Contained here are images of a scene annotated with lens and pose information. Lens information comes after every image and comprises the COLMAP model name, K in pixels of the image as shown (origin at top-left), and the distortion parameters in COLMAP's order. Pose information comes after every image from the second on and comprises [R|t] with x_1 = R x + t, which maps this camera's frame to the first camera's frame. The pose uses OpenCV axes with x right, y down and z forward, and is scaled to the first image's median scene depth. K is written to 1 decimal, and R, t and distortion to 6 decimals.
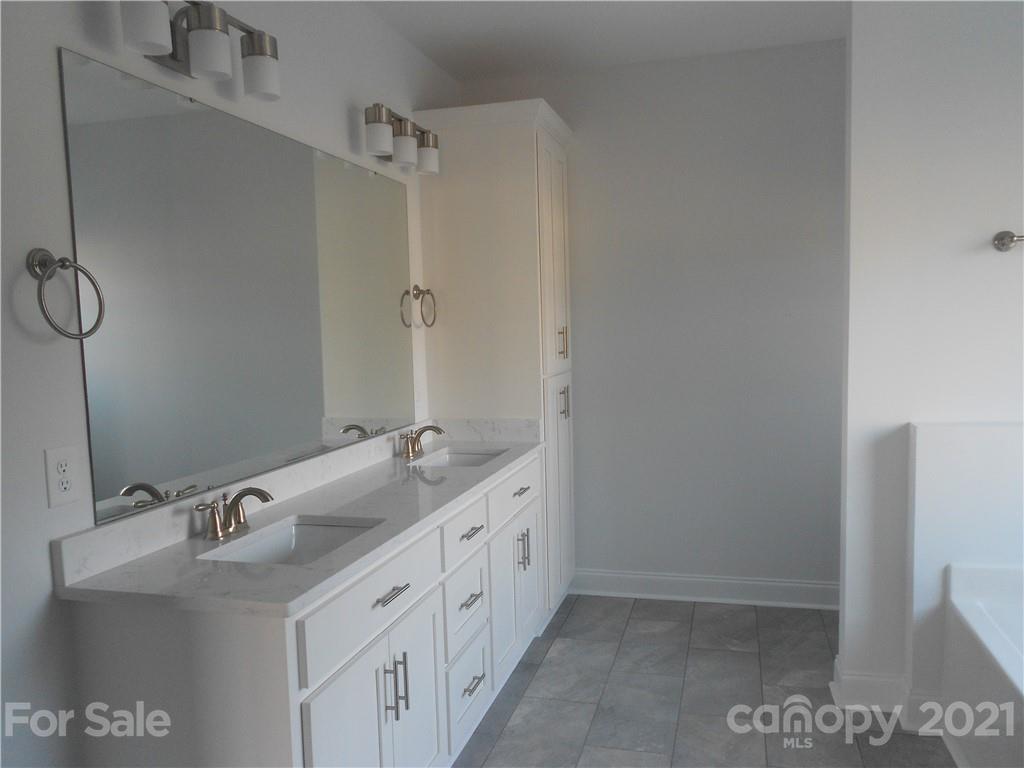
lens RADIAL K [[795.8, 0, 512.0], [0, 795.8, 385.5], [0, 0, 1]] dist [-0.015023, 0.009960]
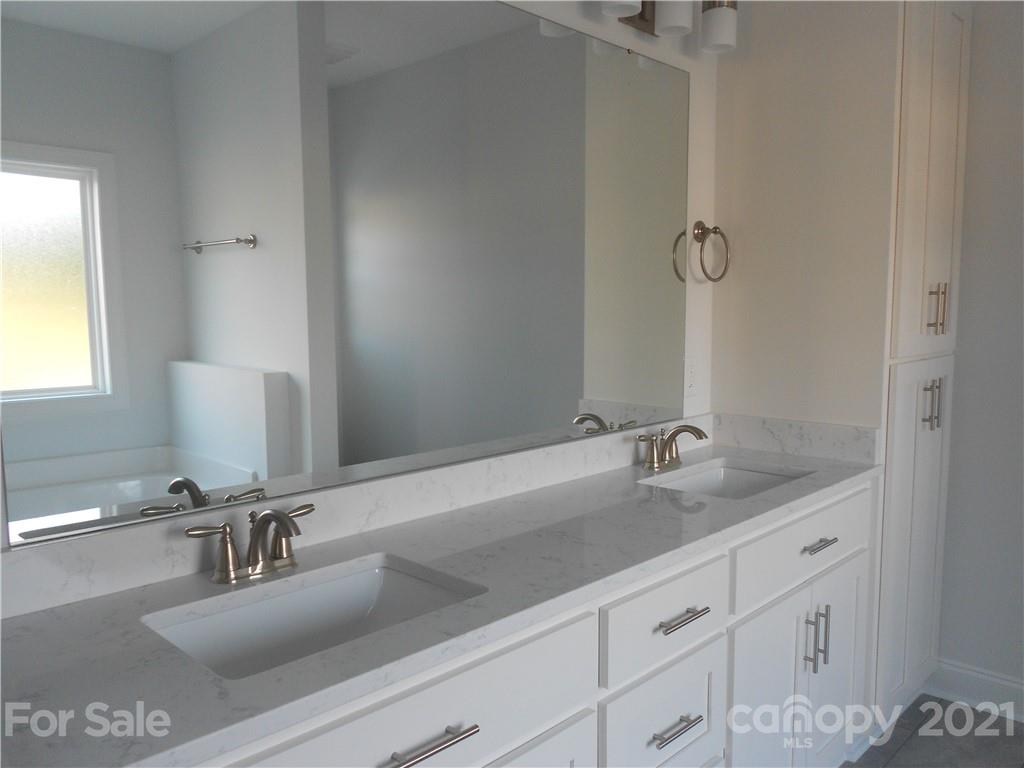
lens RADIAL K [[795.8, 0, 488.4], [0, 795.8, 400.2], [0, 0, 1]] dist [-0.015023, 0.009960]
pose [[0.870275, 0.072814, -0.487155, 0.075477], [-0.048493, 0.996874, 0.062370, -0.004409], [0.490173, -0.030655, 0.871086, 0.324464]]
